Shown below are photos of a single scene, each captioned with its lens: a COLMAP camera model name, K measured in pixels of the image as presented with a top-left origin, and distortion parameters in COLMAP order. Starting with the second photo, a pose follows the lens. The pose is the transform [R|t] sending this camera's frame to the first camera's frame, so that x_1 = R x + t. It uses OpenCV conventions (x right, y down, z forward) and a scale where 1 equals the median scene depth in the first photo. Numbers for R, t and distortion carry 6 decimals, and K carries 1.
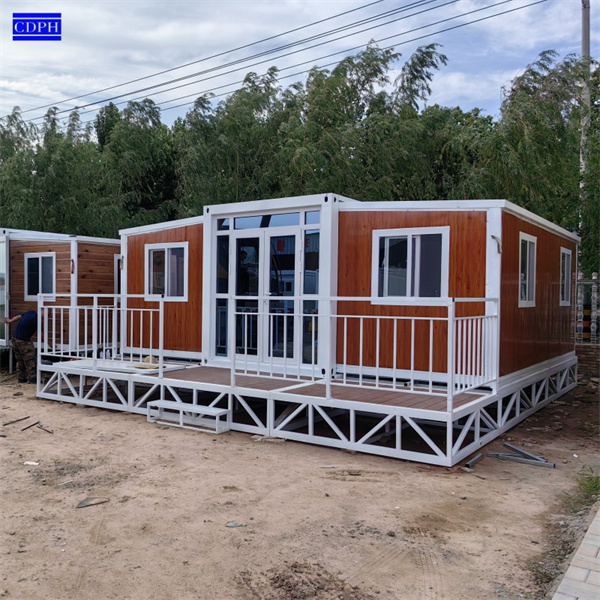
lens RADIAL K [[568.6, 0, 300.0], [0, 568.6, 300.0], [0, 0, 1]] dist [0.017208, 0.009381]
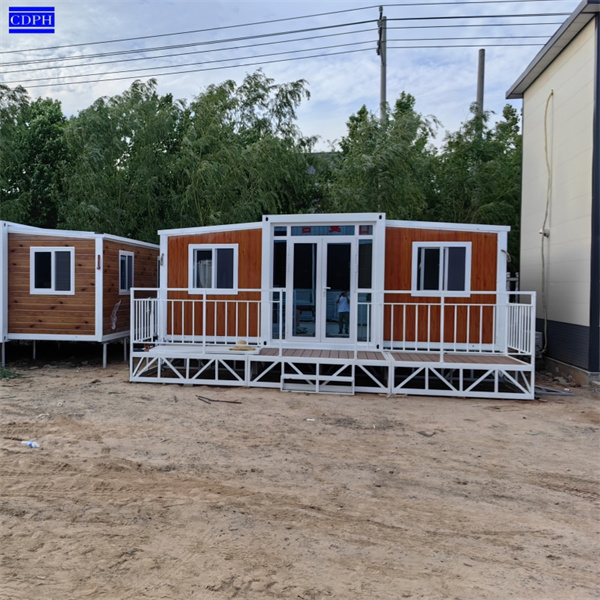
lens RADIAL K [[509.3, 0, 300.0], [0, 509.3, 300.0], [0, 0, 1]] dist [-0.000587, -0.000077]
pose [[0.928964, -0.007934, 0.370085, -0.563405], [0.001287, 0.999833, 0.018205, -0.005457], [-0.370167, -0.016435, 0.928820, -0.039663]]
